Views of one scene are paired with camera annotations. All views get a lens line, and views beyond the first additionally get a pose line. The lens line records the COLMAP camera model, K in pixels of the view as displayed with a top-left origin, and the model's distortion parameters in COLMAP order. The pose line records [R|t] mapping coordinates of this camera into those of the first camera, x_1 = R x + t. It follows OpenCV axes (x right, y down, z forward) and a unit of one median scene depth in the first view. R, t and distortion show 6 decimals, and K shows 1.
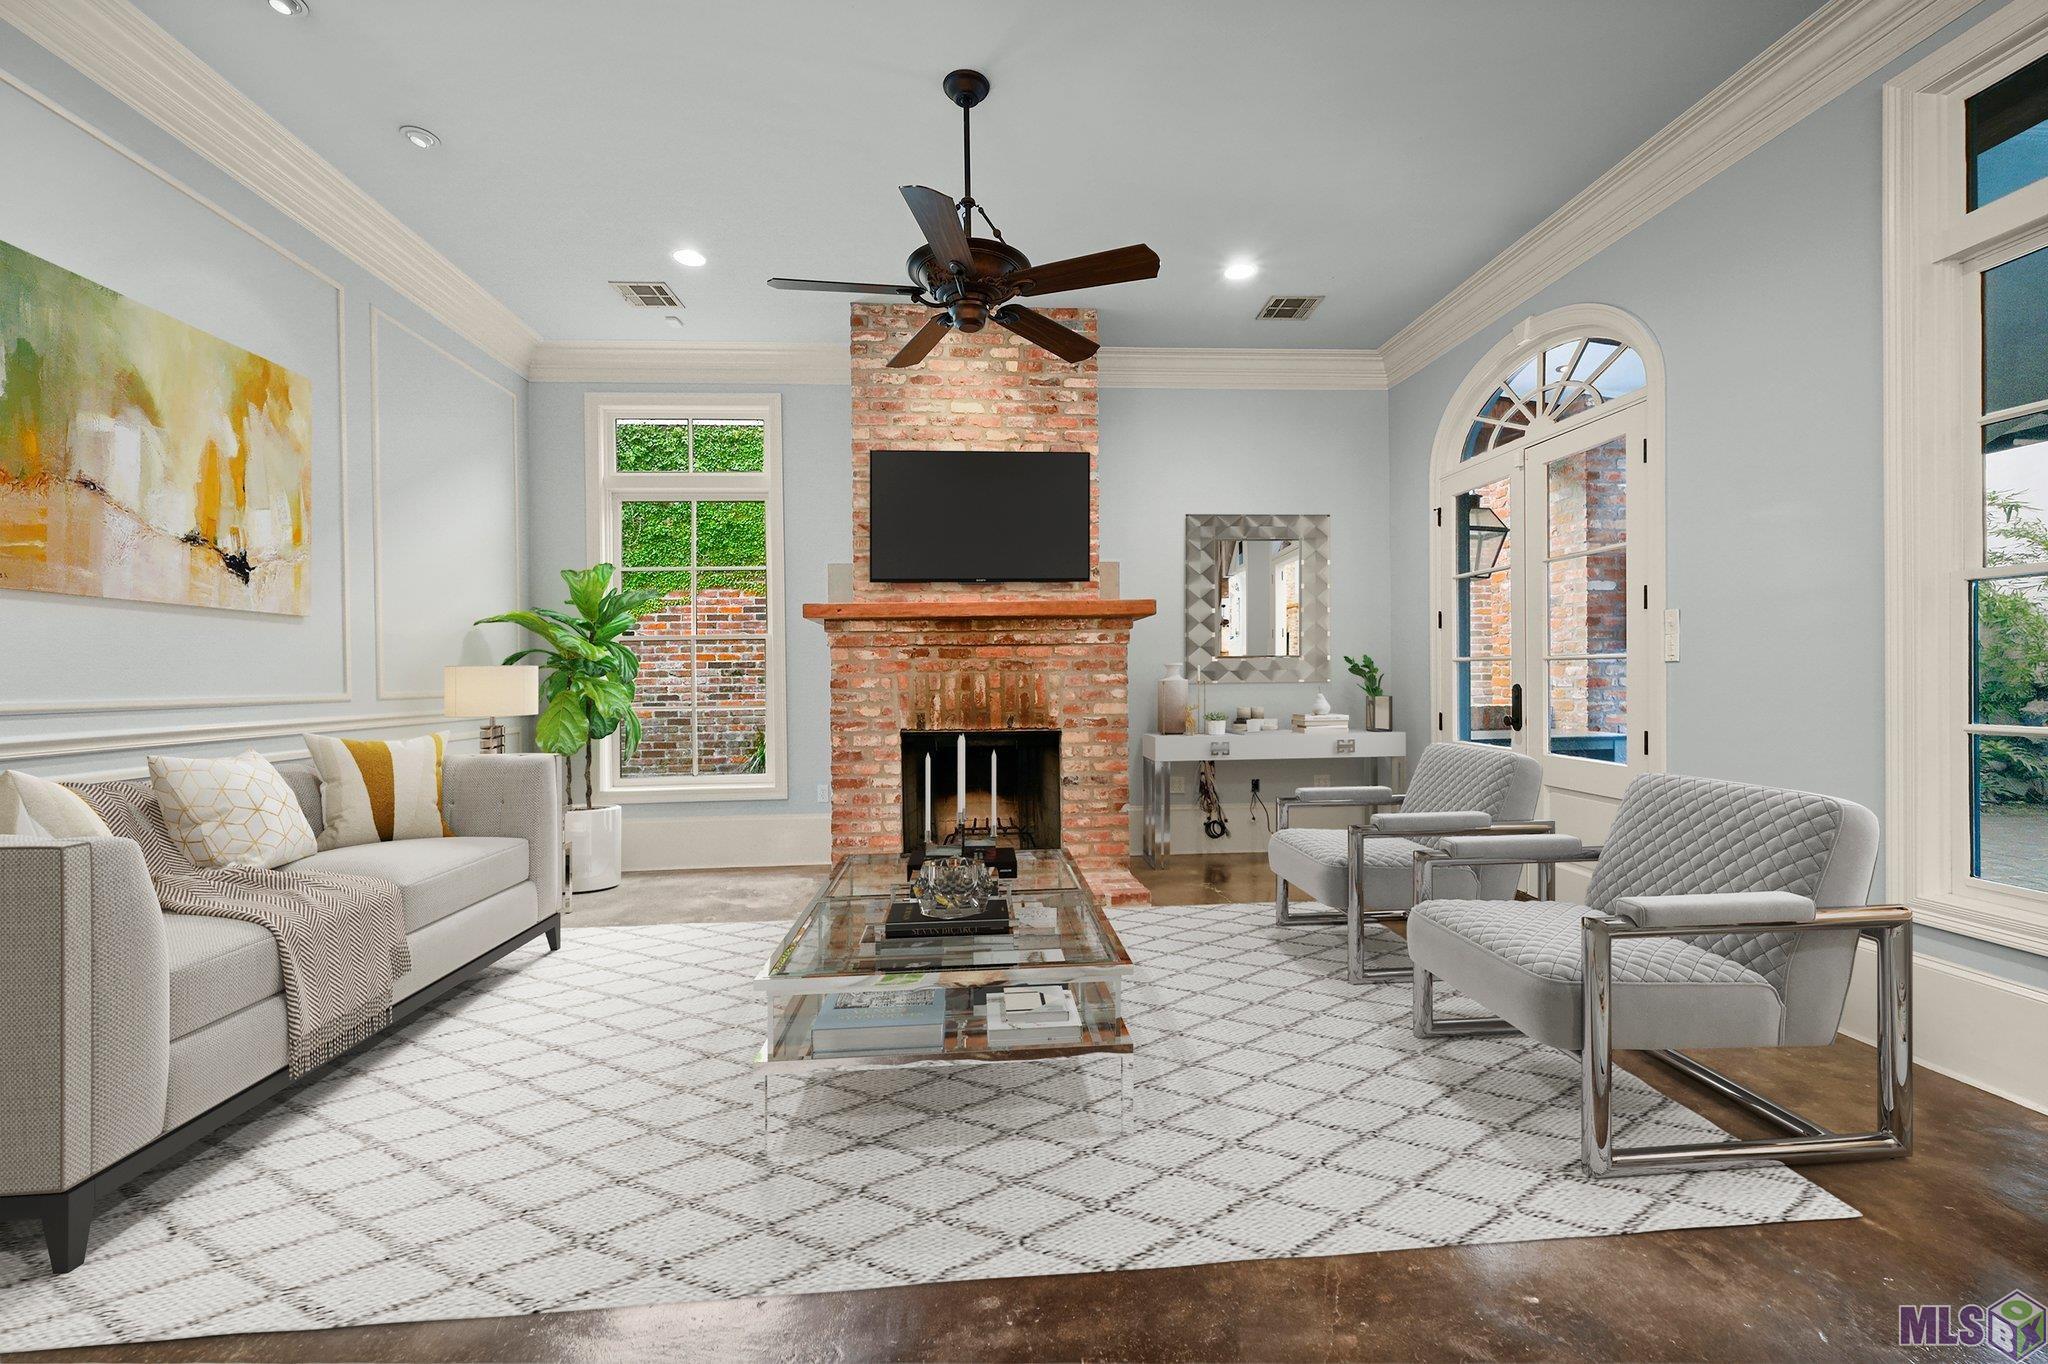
lens RADIAL K [[810.2, 0, 1022.9], [0, 810.2, 679.4], [0, 0, 1]] dist [0.000669, -0.000919]
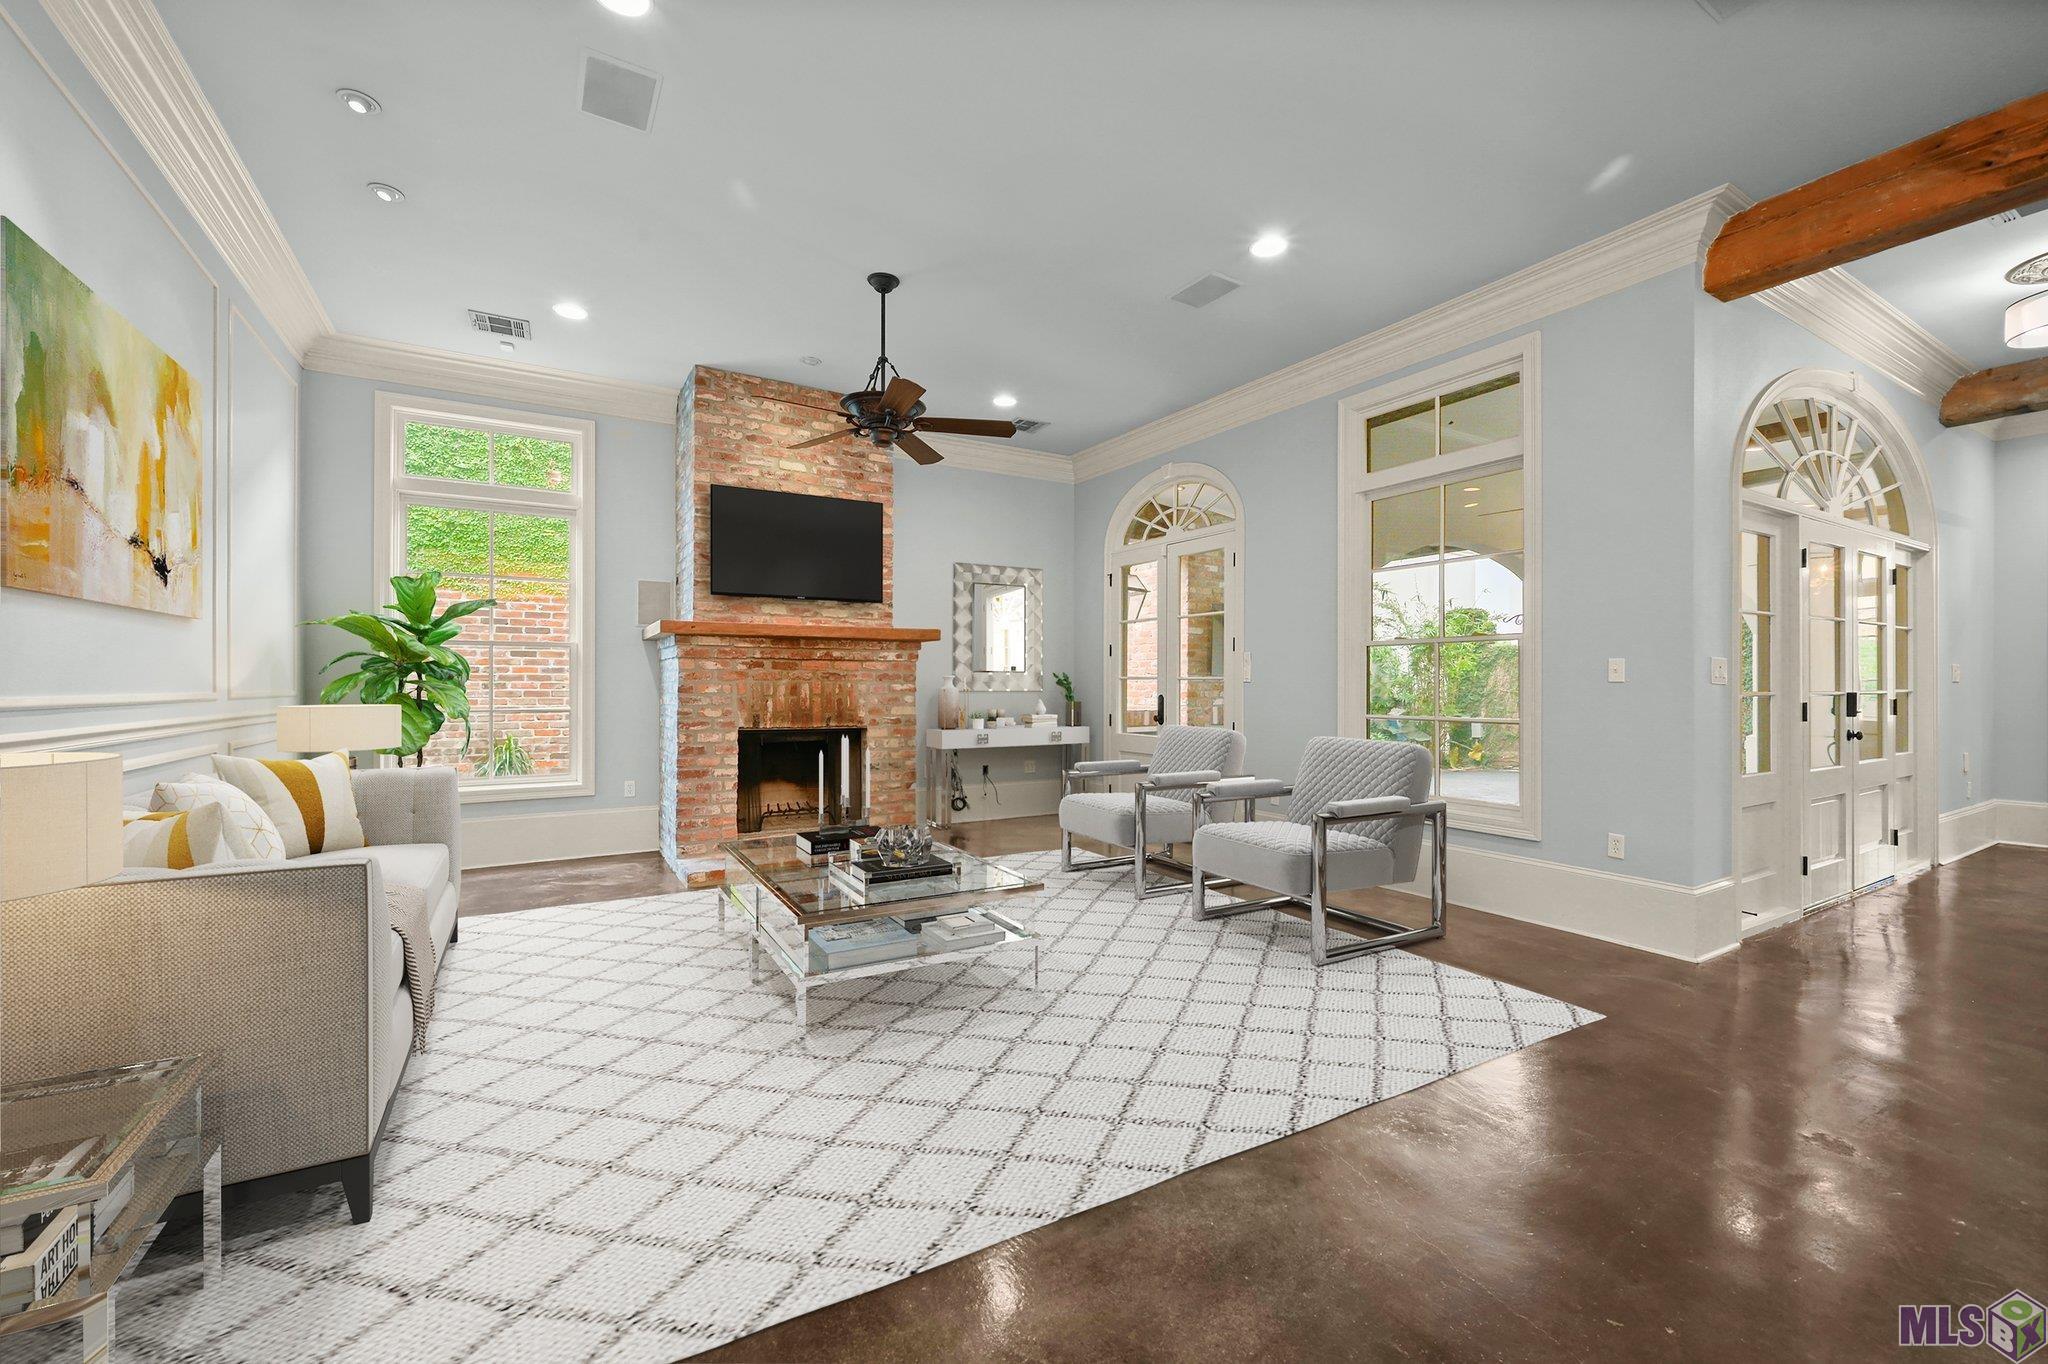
lens RADIAL K [[810.2, 0, 1022.5], [0, 810.2, 685.6], [0, 0, 1]] dist [0.000669, -0.000919]
pose [[0.894471, 0.013327, 0.446926, -0.308422], [-0.010742, 0.999908, -0.008317, 0.004604], [-0.446996, 0.002638, 0.894532, -0.262170]]
